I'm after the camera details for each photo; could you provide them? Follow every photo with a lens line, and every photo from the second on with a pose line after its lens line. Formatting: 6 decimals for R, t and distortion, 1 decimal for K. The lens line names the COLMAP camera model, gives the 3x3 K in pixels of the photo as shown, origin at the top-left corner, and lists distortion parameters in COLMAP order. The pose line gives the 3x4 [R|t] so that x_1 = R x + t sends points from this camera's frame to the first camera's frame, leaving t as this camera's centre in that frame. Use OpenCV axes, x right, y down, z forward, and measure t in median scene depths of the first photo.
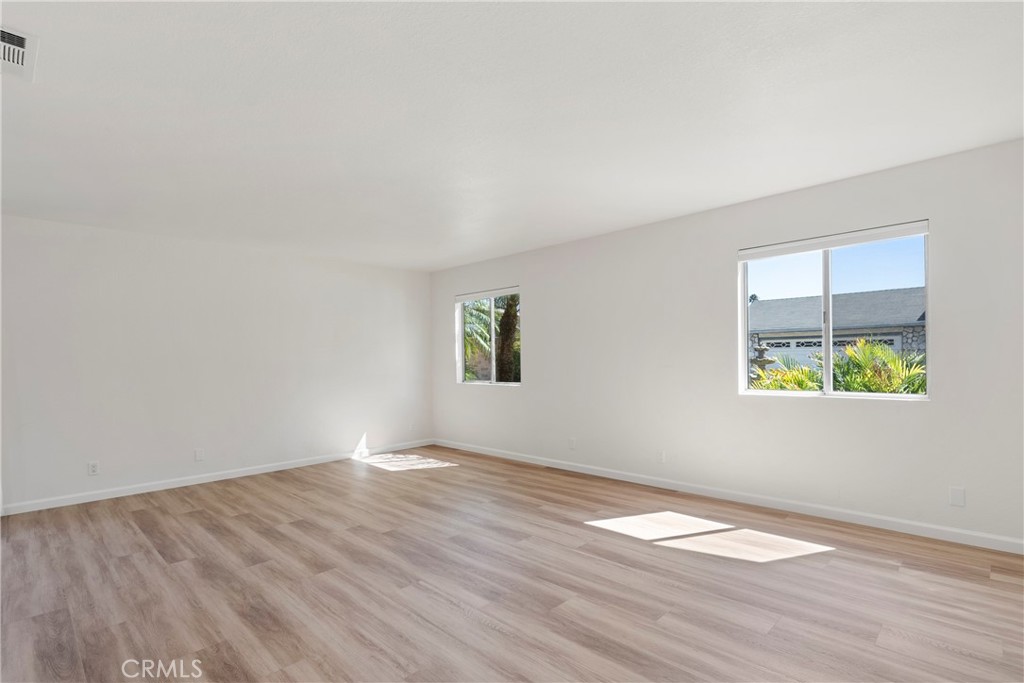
lens RADIAL K [[477.7, 0, 505.7], [0, 477.7, 336.1], [0, 0, 1]] dist [-0.003287, 0.000824]
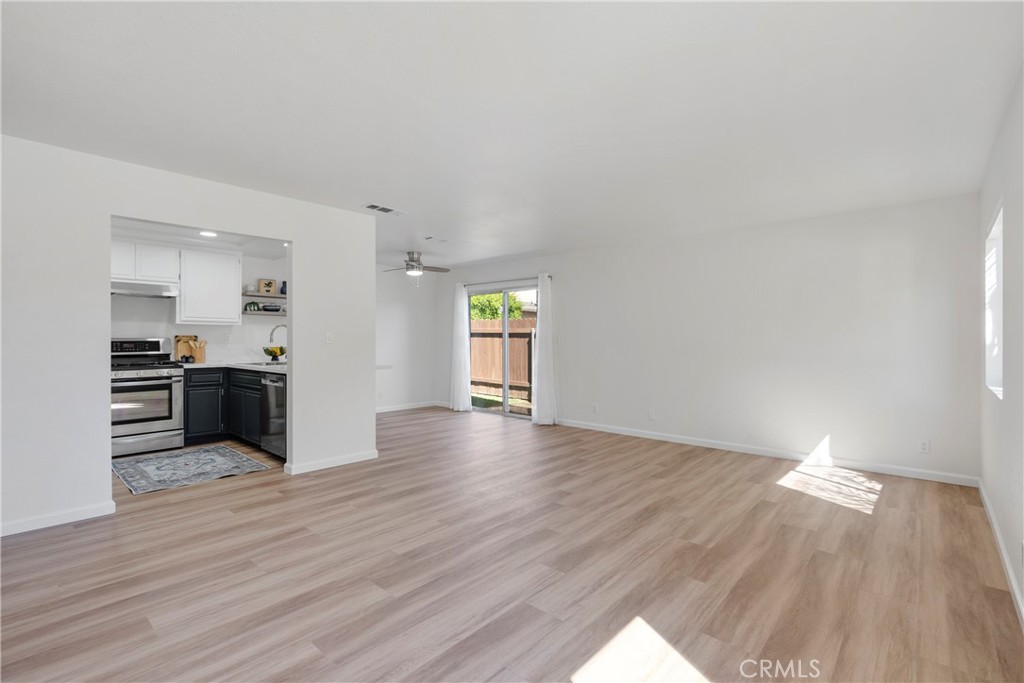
lens RADIAL K [[477.7, 0, 522.3], [0, 477.7, 342.0], [0, 0, 1]] dist [-0.003287, 0.000824]
pose [[0.063339, 0.019255, -0.997806, 0.866358], [0.042282, 0.998864, 0.021959, 0.039357], [0.997096, -0.043580, 0.062453, 0.984308]]
